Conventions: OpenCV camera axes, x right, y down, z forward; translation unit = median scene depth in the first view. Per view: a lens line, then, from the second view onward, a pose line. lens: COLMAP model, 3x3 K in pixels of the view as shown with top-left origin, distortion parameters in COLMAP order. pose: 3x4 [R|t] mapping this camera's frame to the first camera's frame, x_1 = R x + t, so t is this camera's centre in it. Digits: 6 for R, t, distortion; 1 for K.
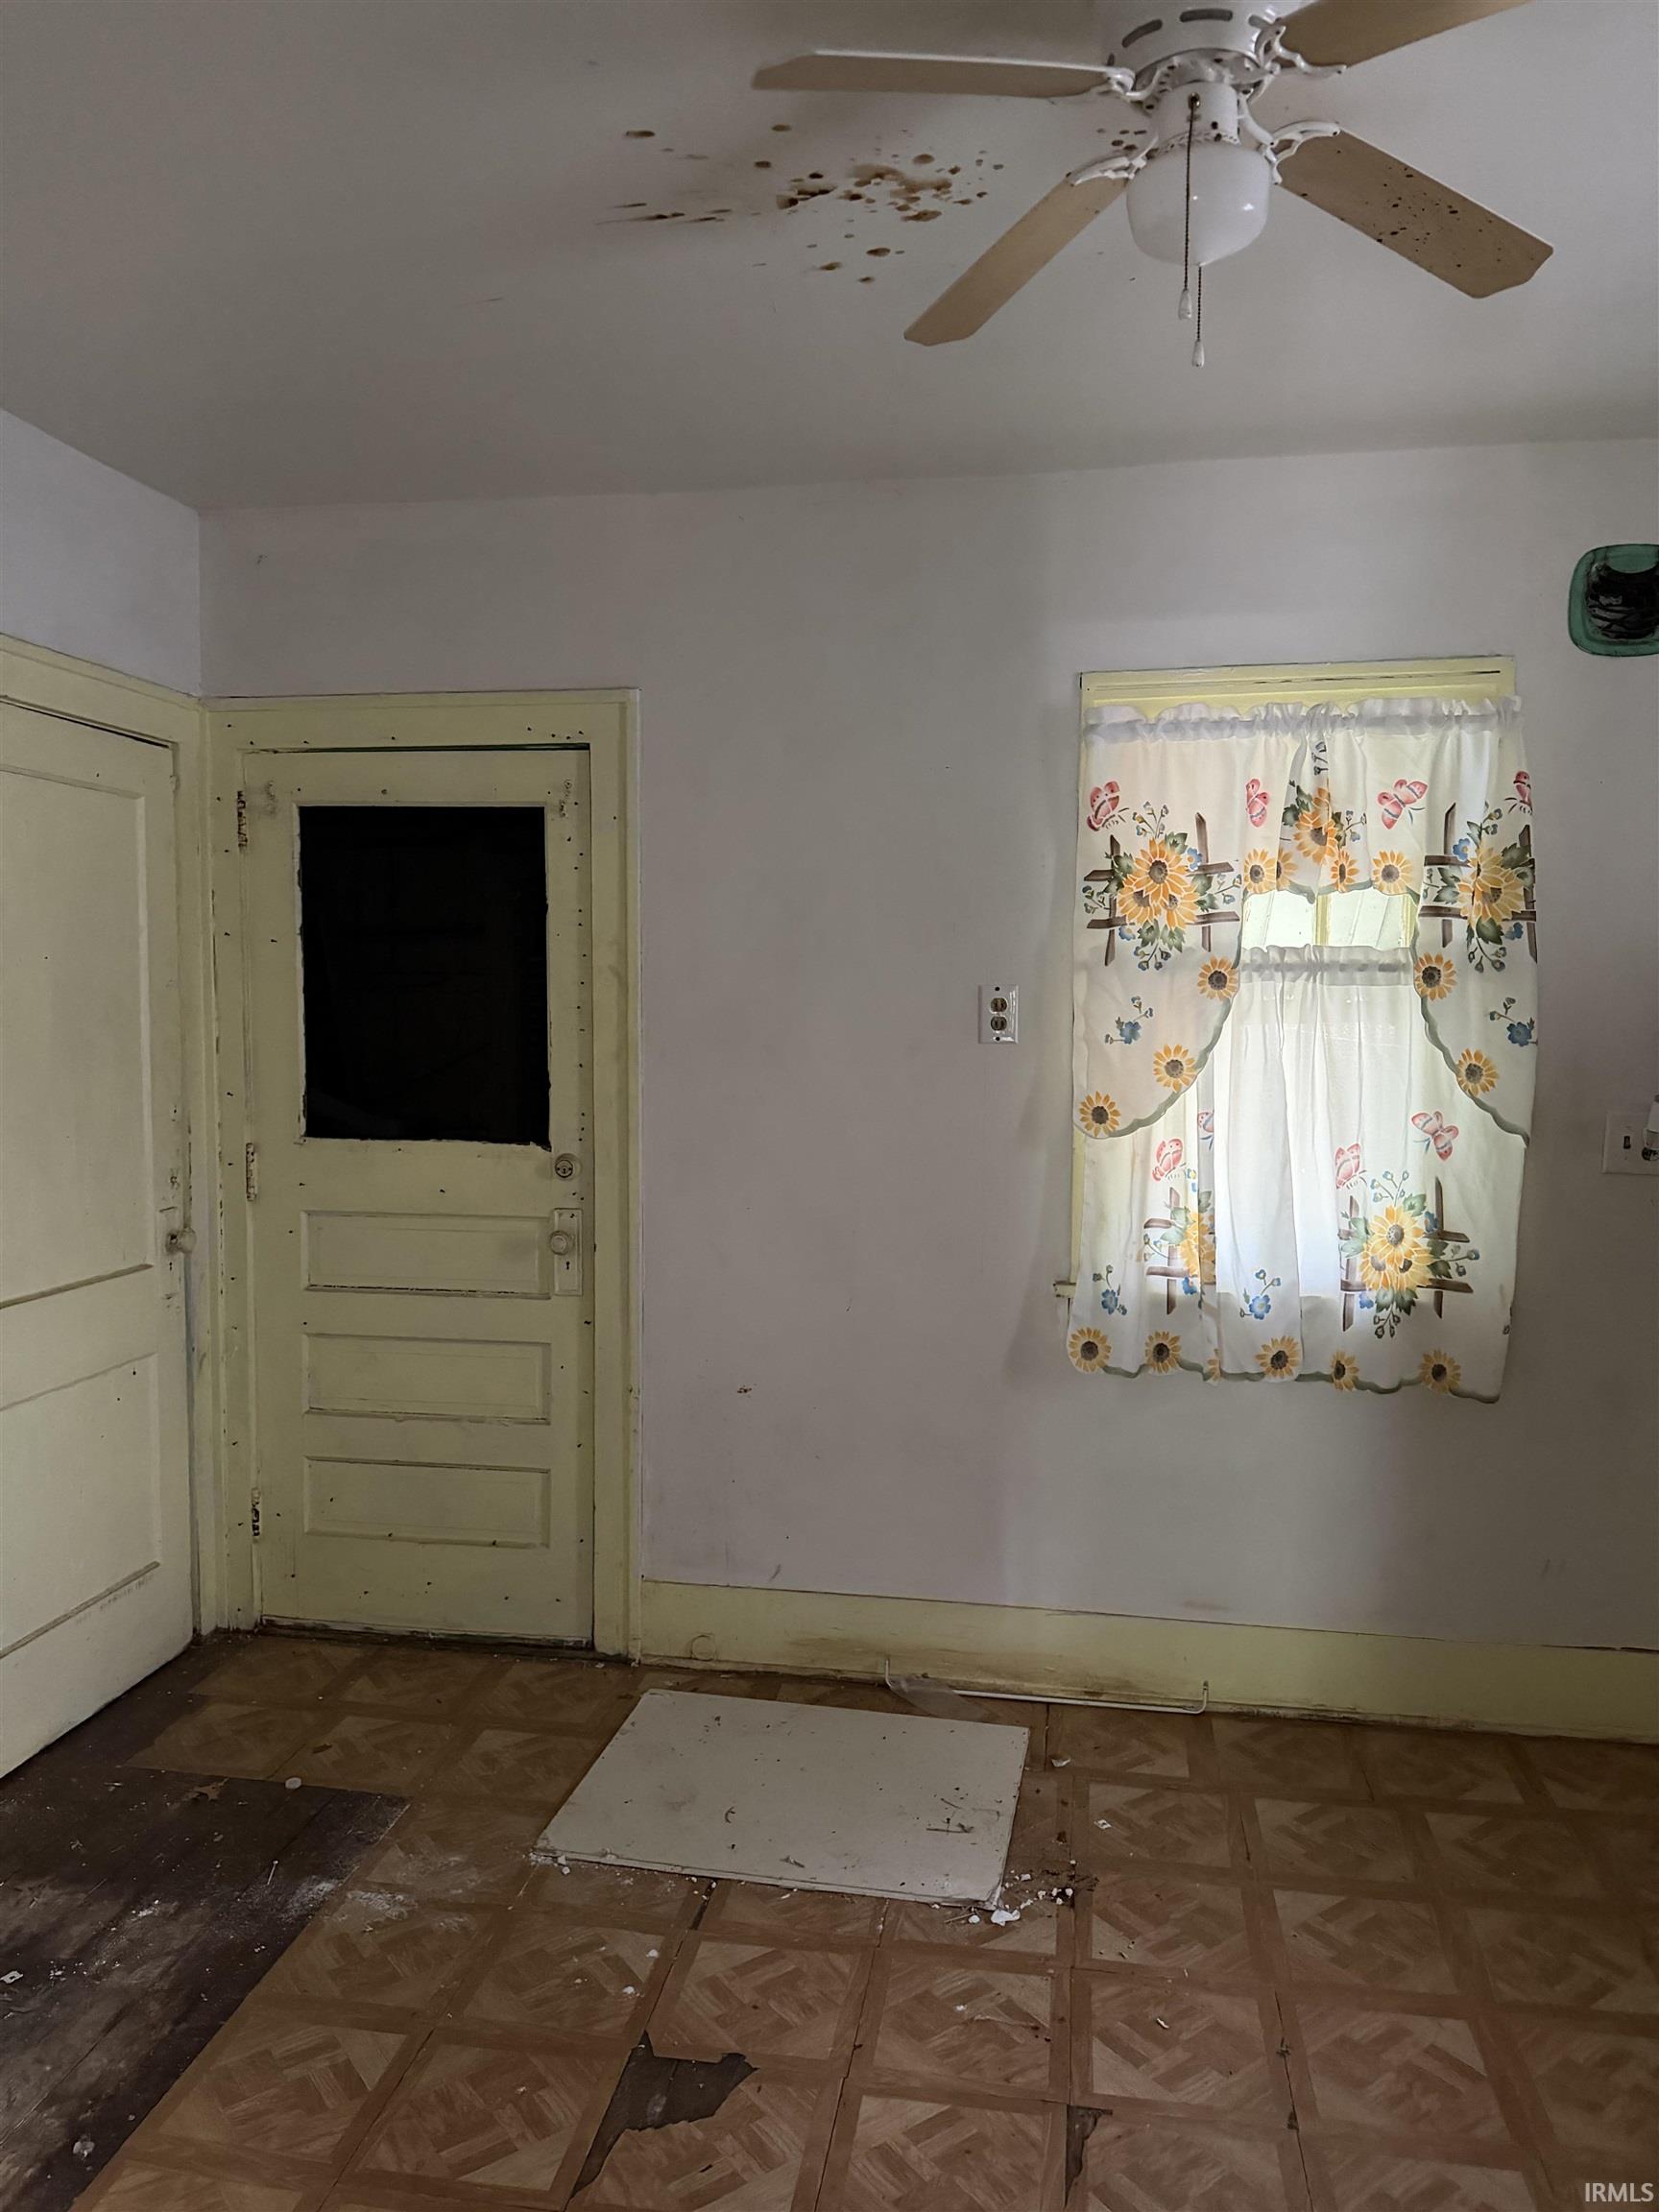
lens RADIAL K [[1561.0, 0, 799.0], [0, 1561.0, 1089.4], [0, 0, 1]] dist [0.051084, -0.012021]
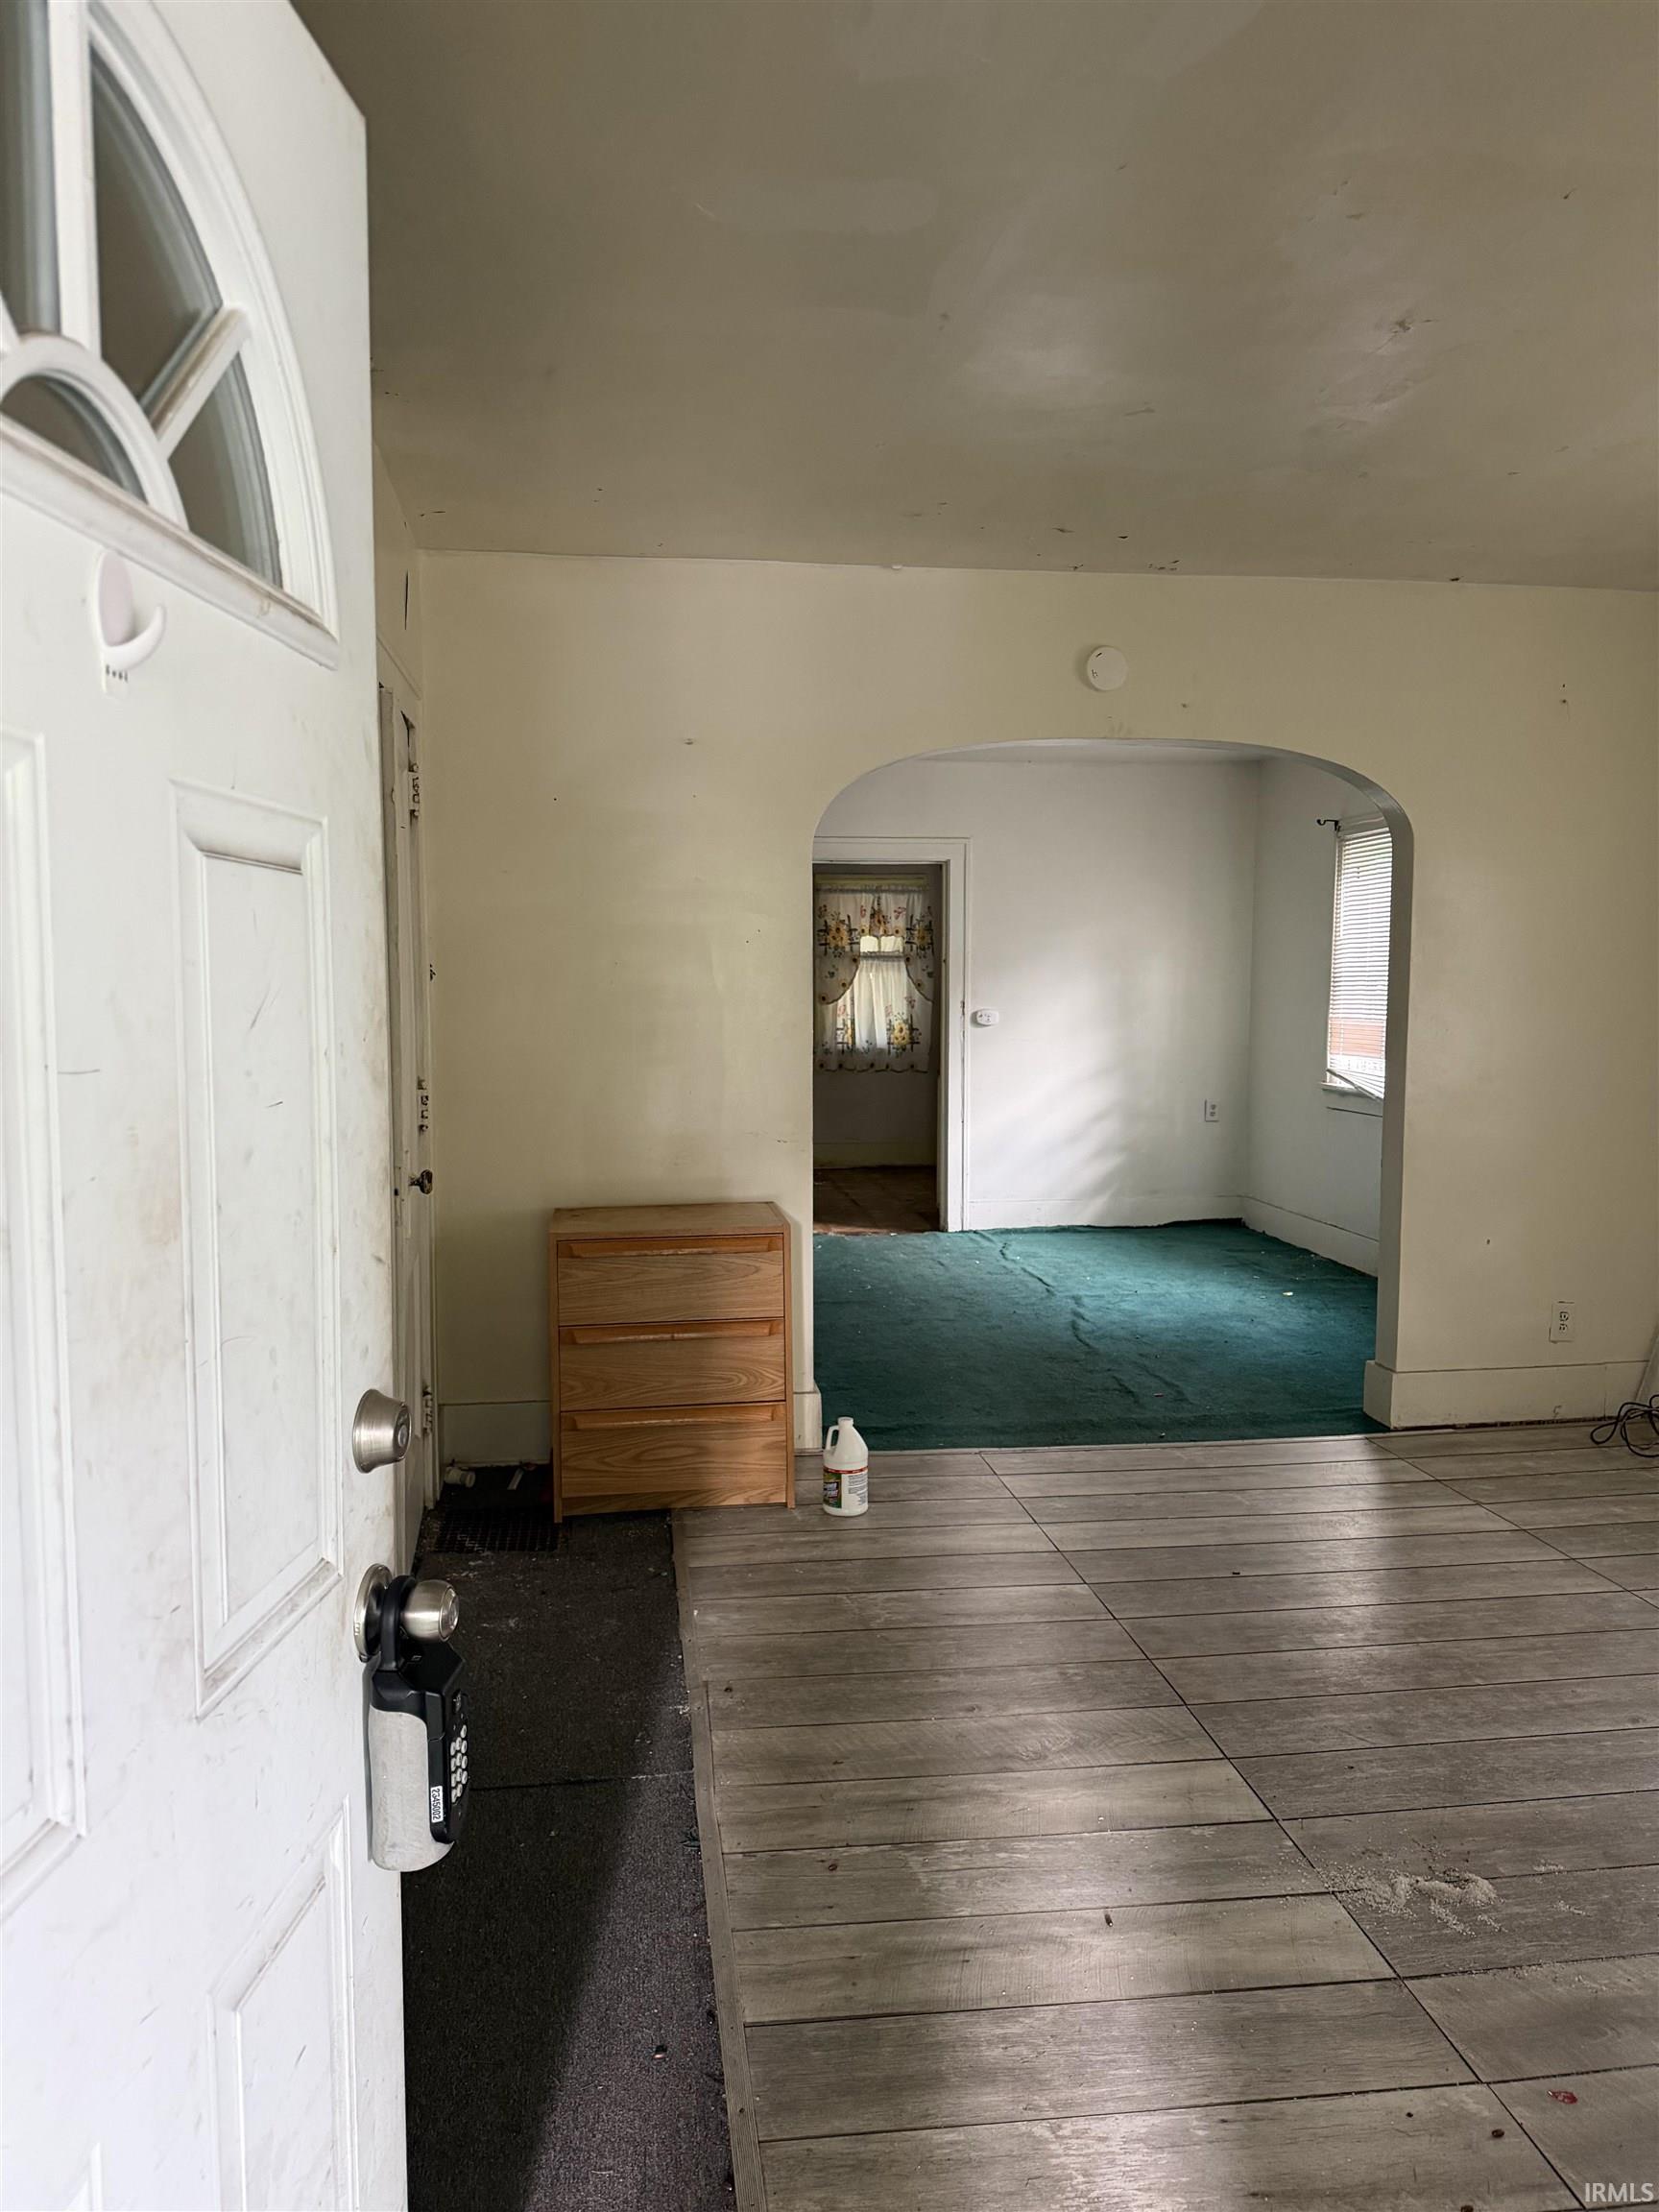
lens RADIAL K [[1561.0, 0, 821.7], [0, 1561.0, 1153.4], [0, 0, 1]] dist [0.051084, -0.012021]
pose [[0.948899, -0.042087, 0.312761, -0.958149], [0.026783, 0.998232, 0.053069, 0.182811], [-0.314441, -0.041981, 0.948348, -2.436691]]
